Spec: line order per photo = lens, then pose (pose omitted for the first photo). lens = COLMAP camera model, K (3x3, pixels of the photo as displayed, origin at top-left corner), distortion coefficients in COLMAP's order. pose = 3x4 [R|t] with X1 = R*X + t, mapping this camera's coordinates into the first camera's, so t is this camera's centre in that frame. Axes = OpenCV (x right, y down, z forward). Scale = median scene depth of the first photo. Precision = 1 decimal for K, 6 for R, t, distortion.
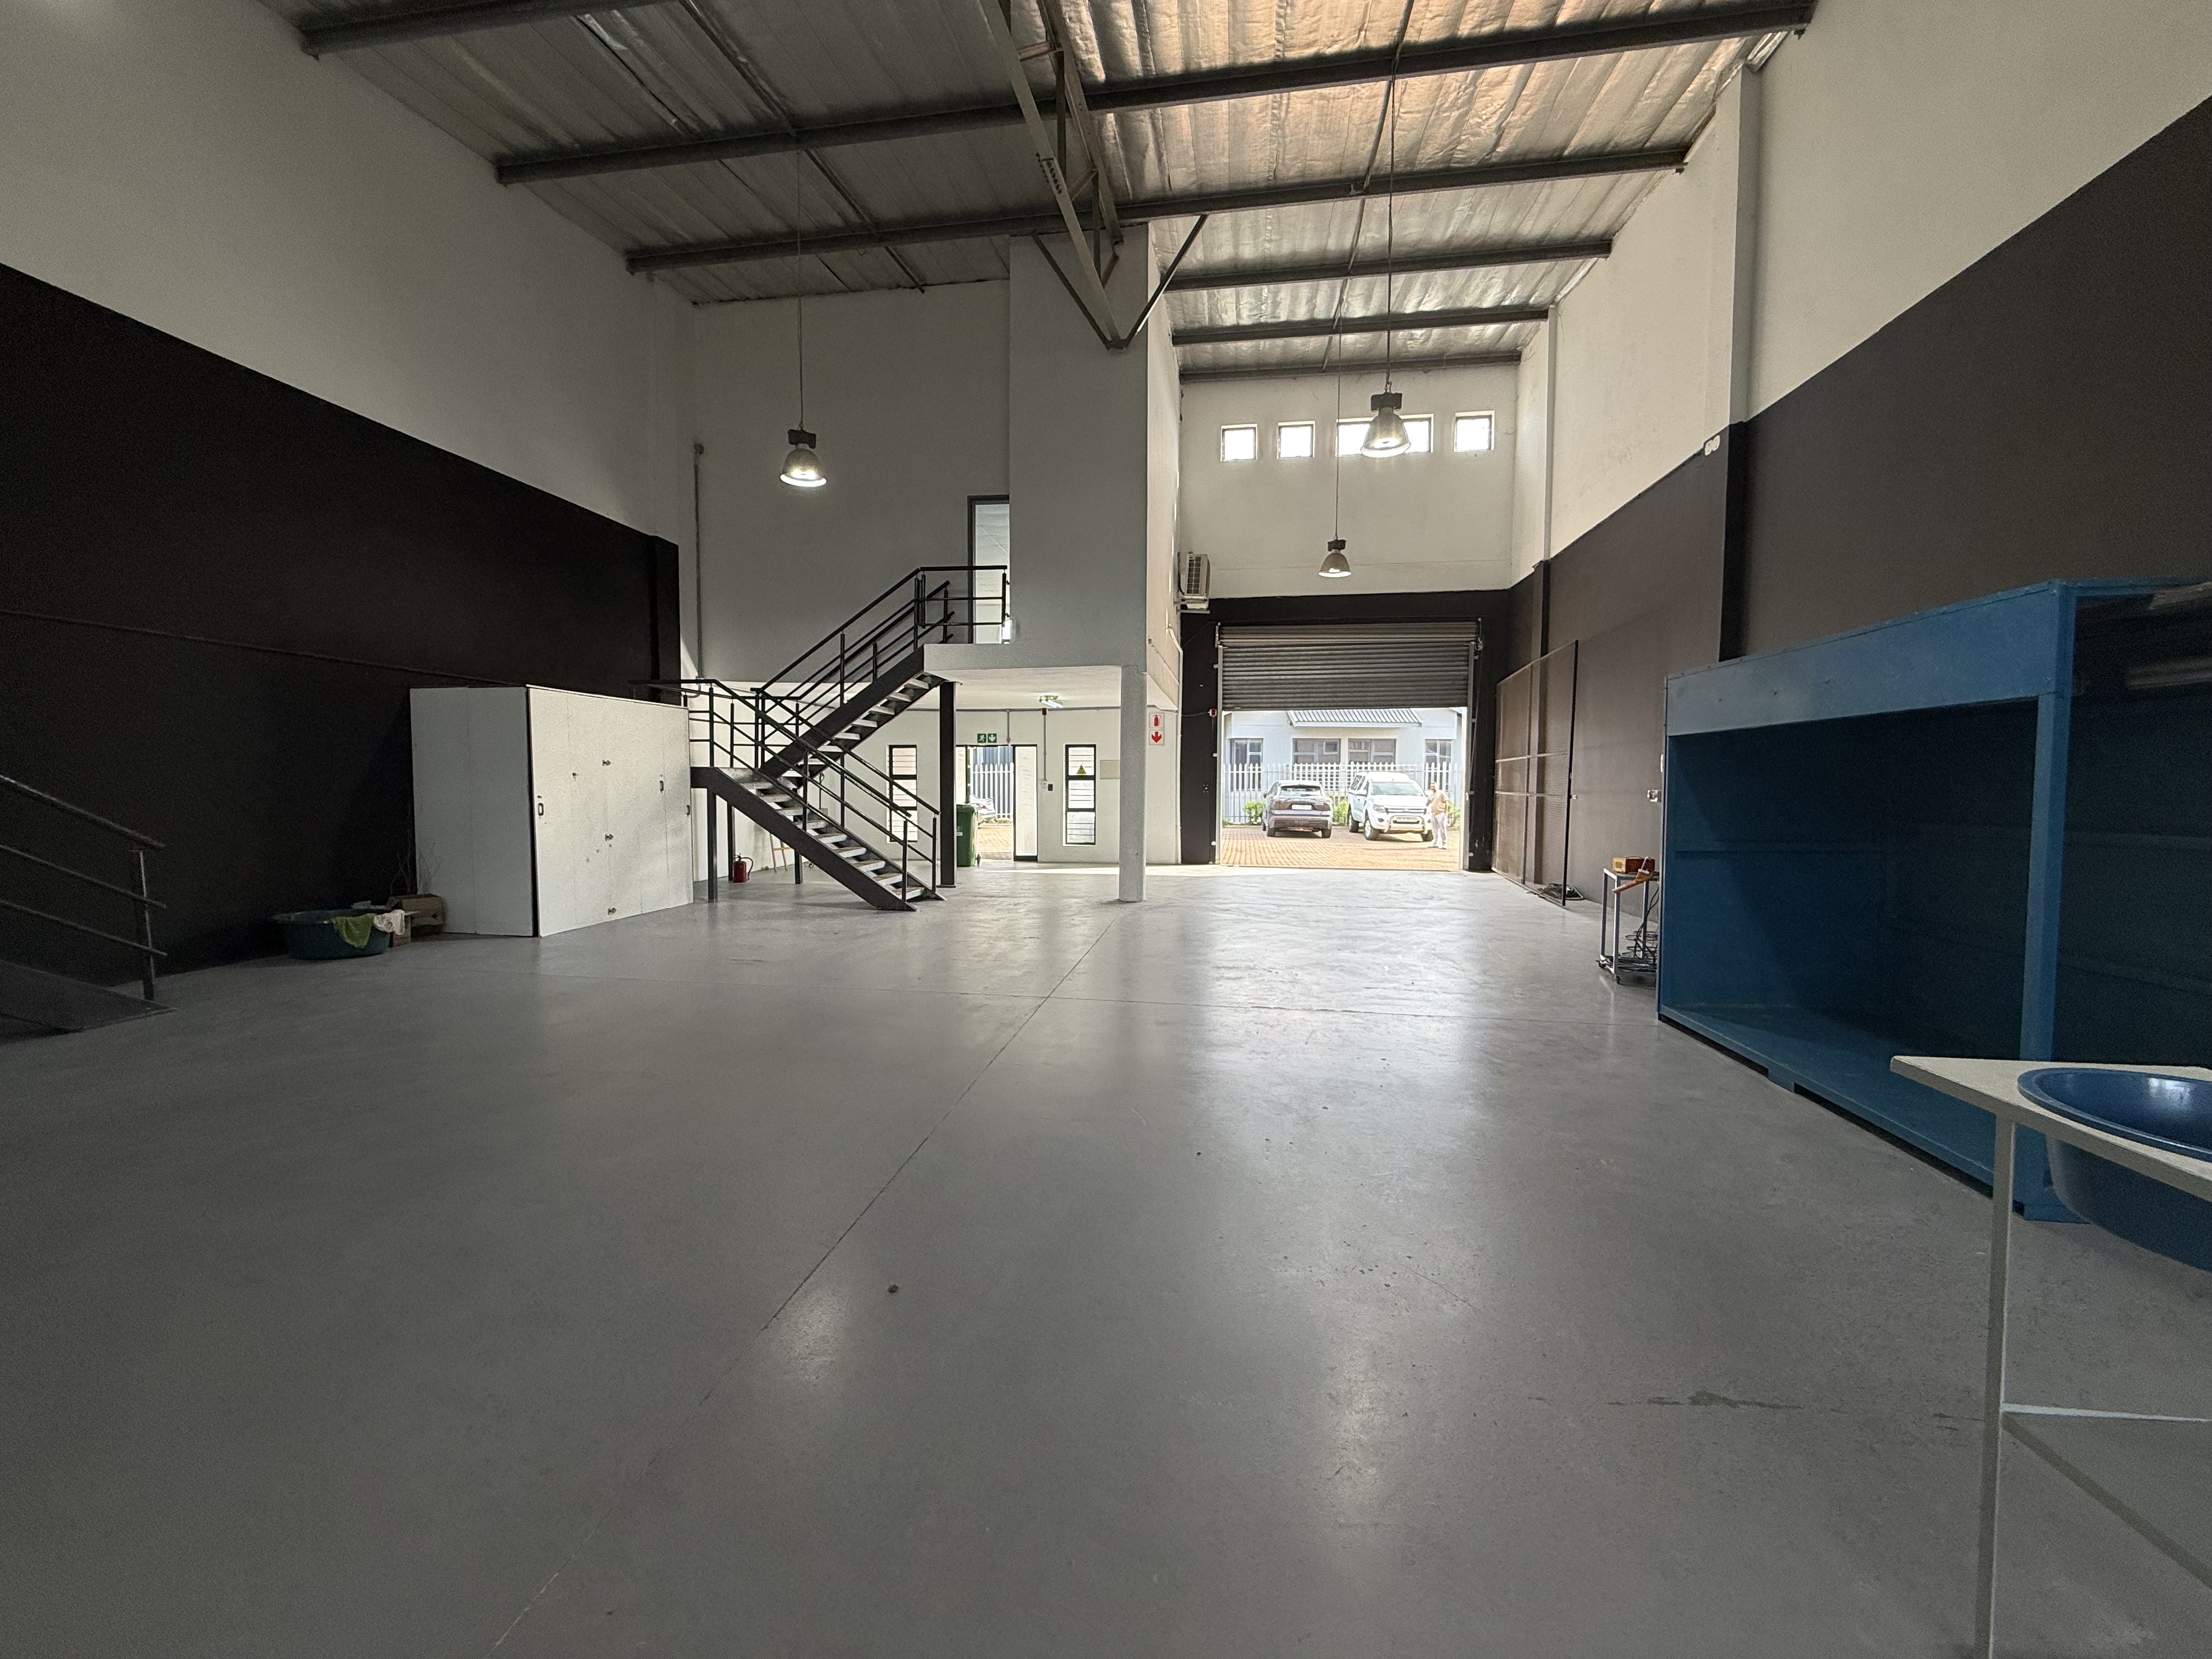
lens RADIAL K [[881.9, 0, 1101.3], [0, 881.9, 822.5], [0, 0, 1]] dist [-0.000572, 0.000345]
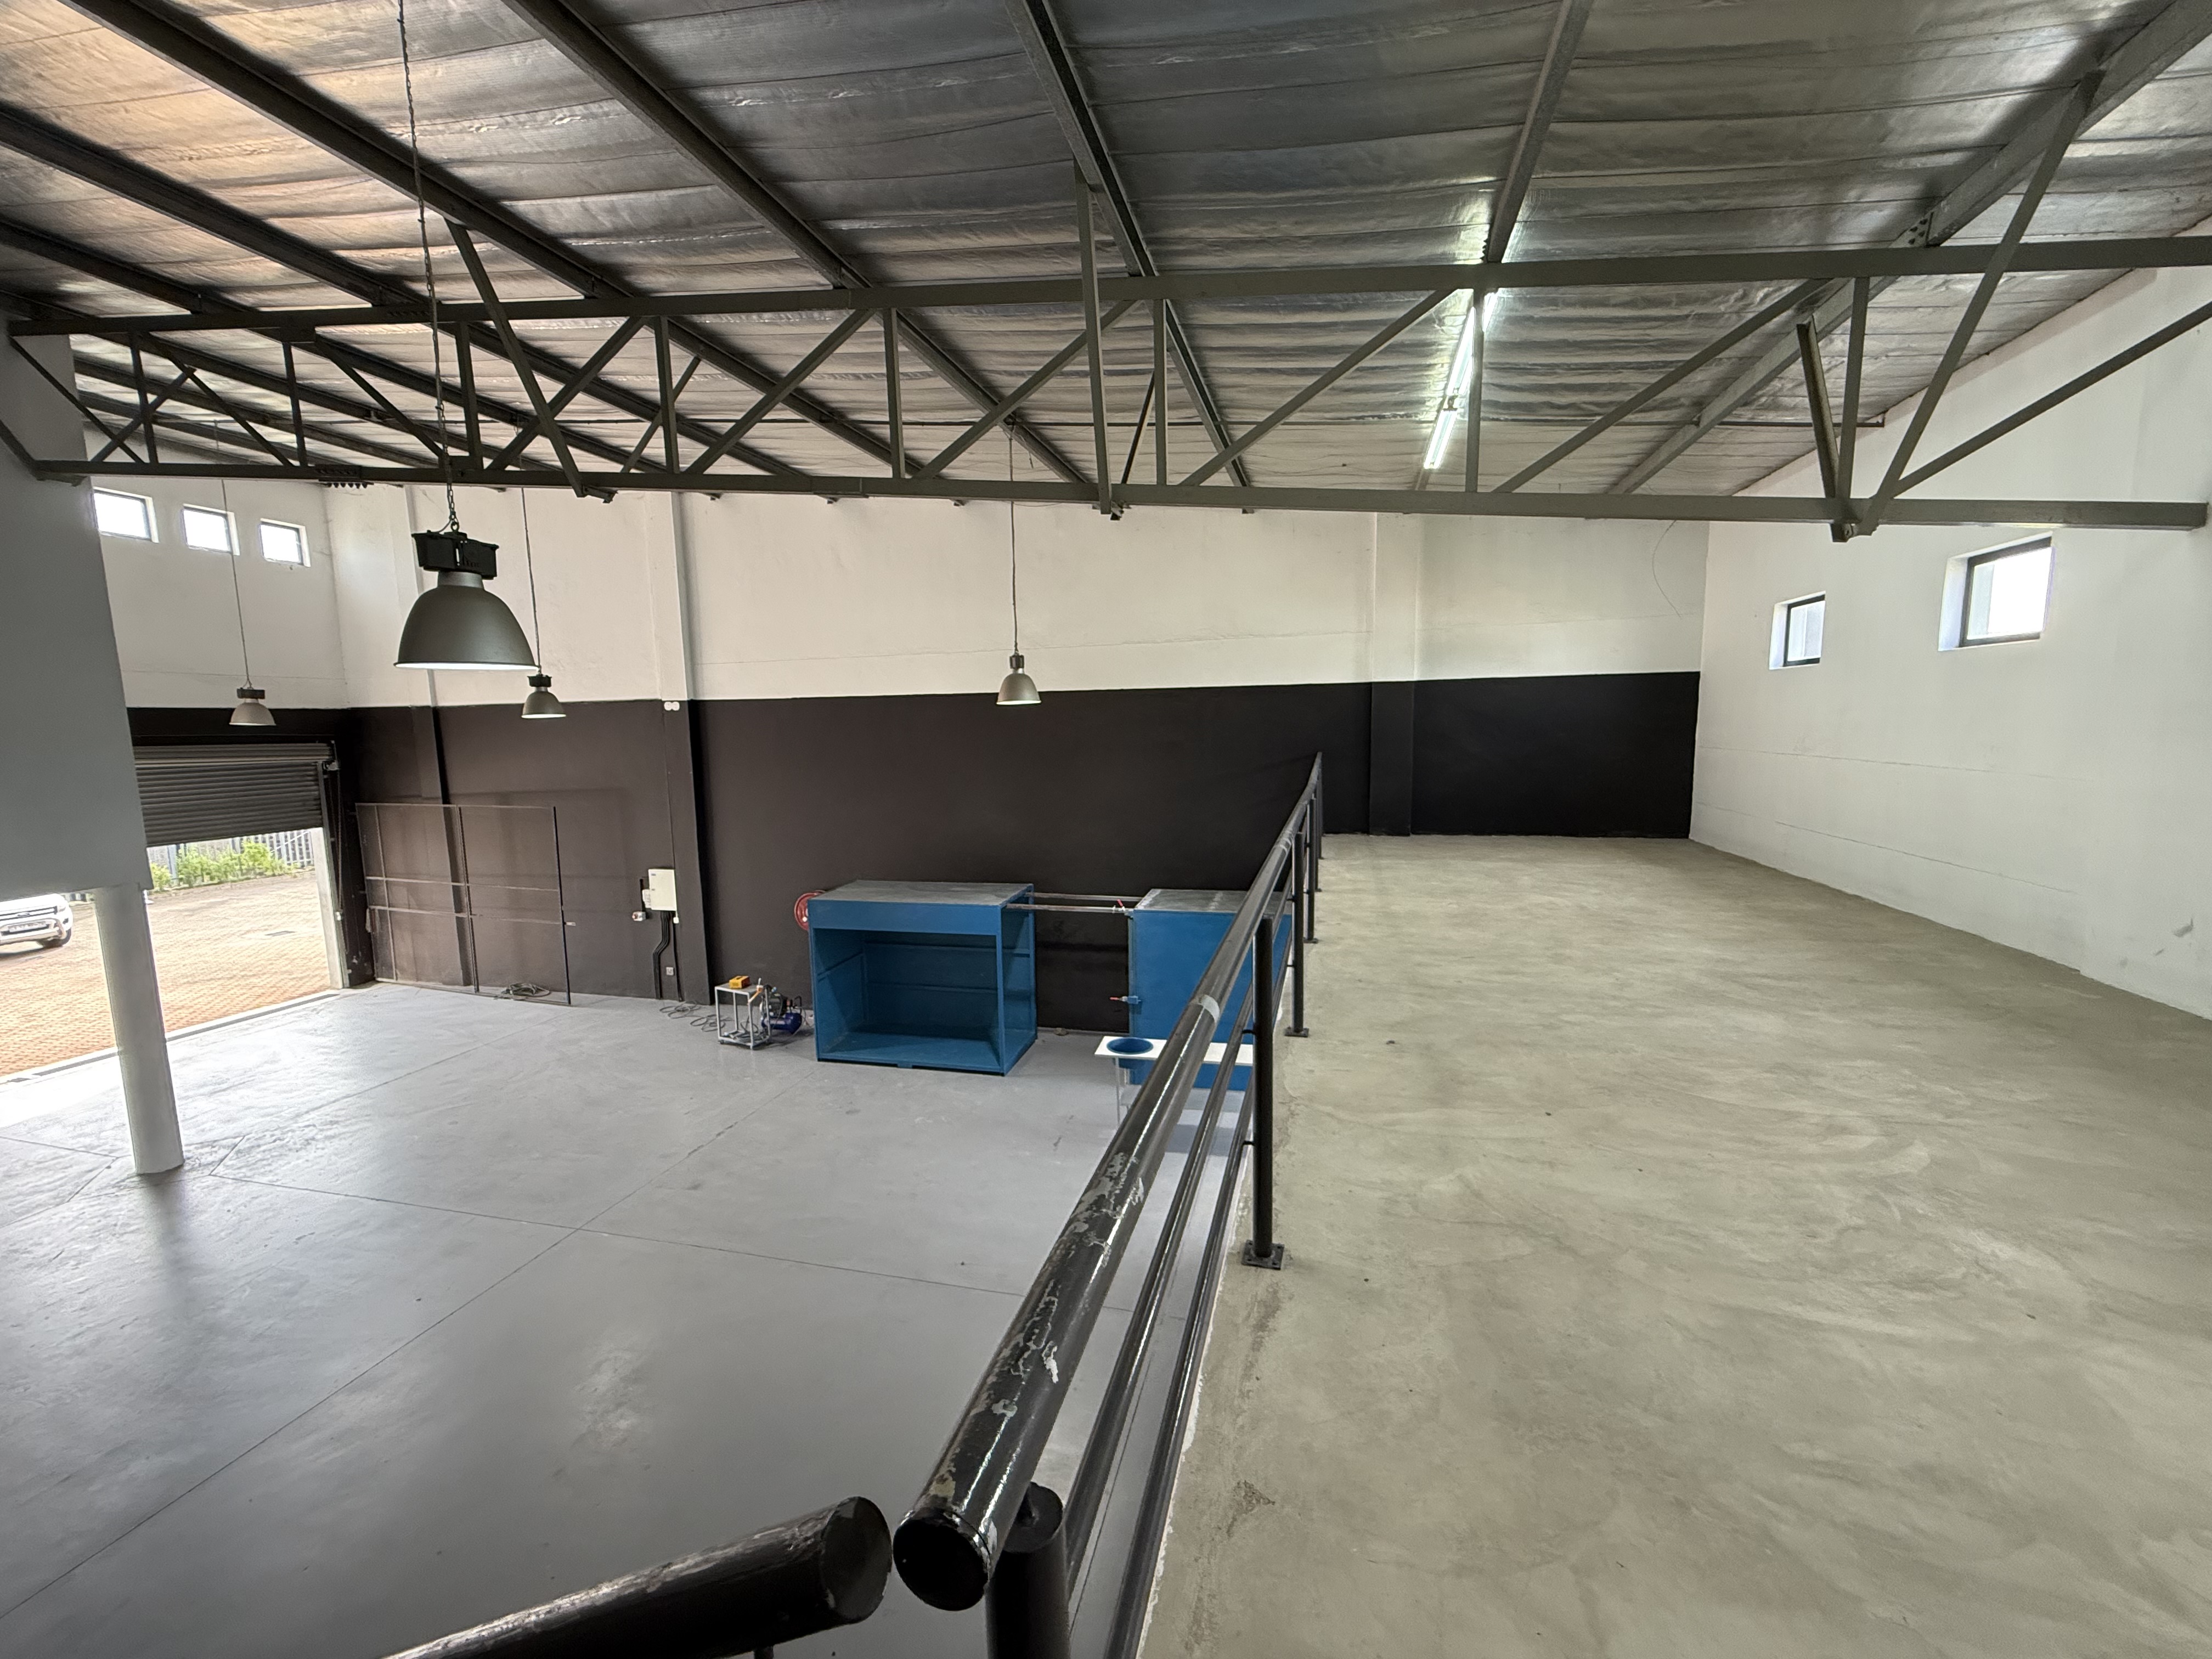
lens RADIAL K [[881.9, 0, 1105.2], [0, 881.9, 828.2], [0, 0, 1]] dist [-0.000572, 0.000345]
pose [[0.111413, -0.122519, 0.986193, -0.452866], [0.066575, 0.991062, 0.115602, -0.183048], [-0.991542, 0.052777, 0.118574, 0.017973]]
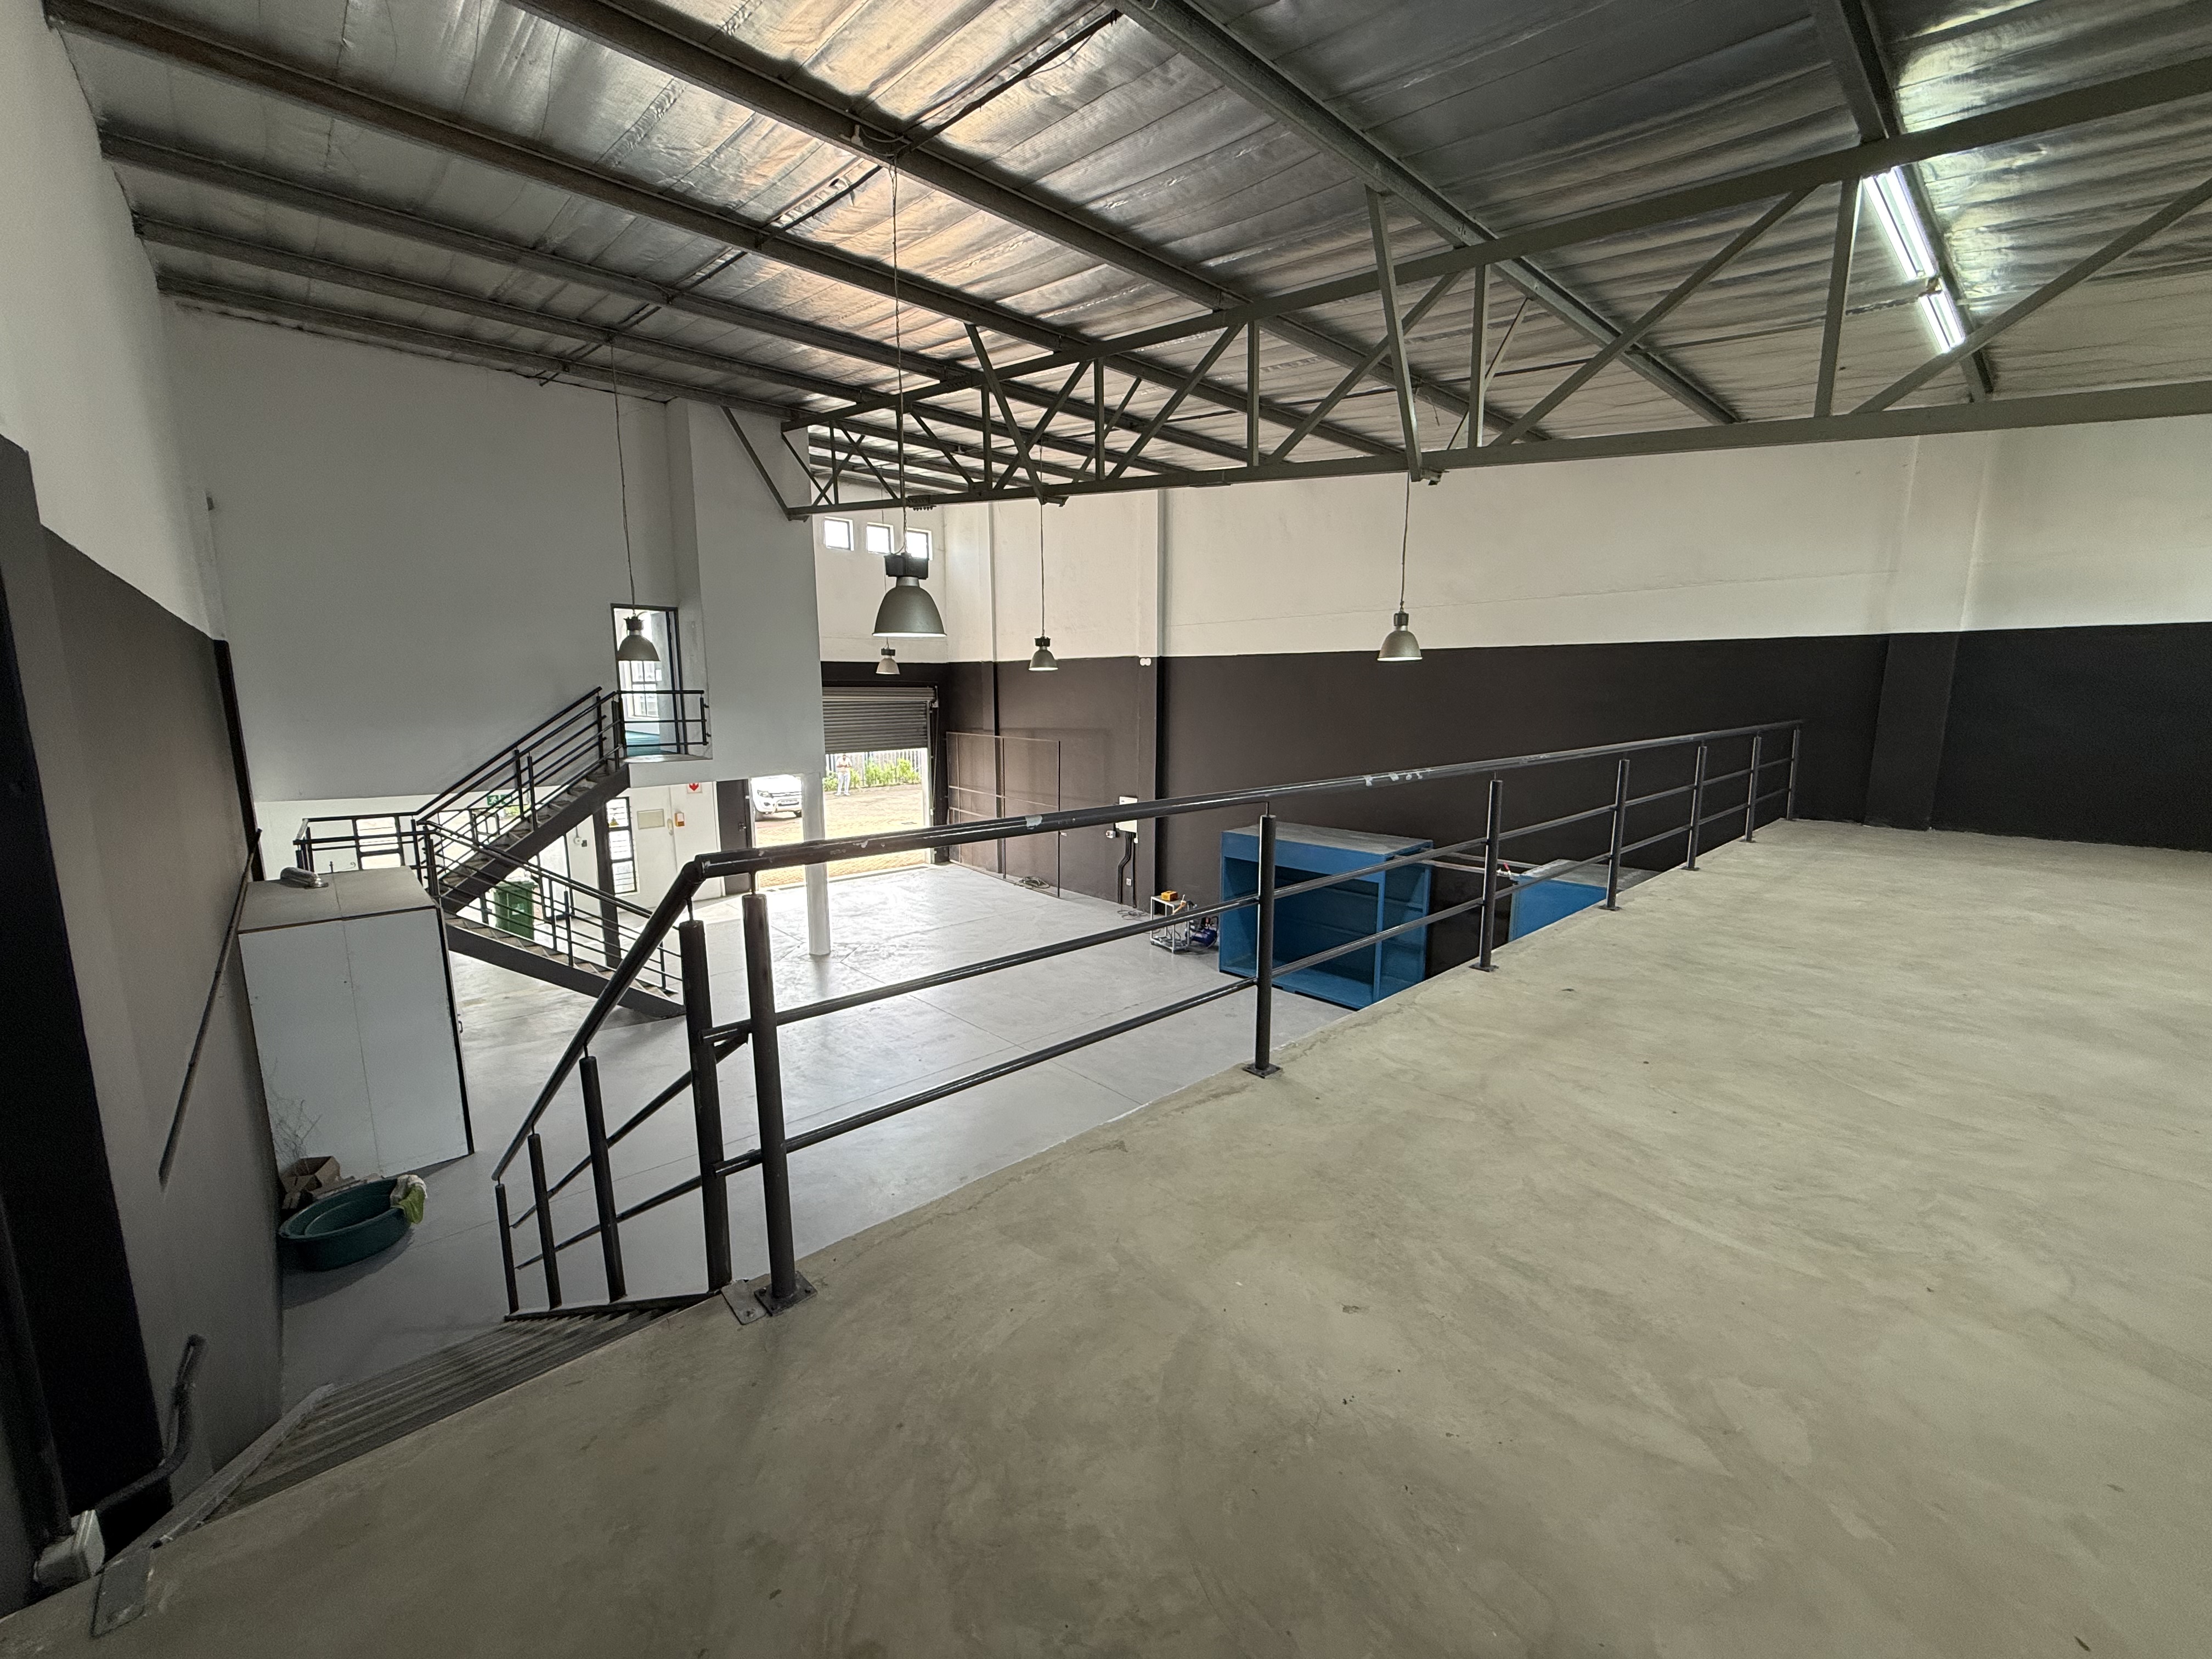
lens RADIAL K [[881.9, 0, 1106.5], [0, 881.9, 826.5], [0, 0, 1]] dist [-0.000572, 0.000345]
pose [[0.625855, -0.125911, 0.769709, -0.483200], [0.040221, 0.990780, 0.129371, -0.174398], [-0.778902, -0.050009, 0.625149, -0.087354]]
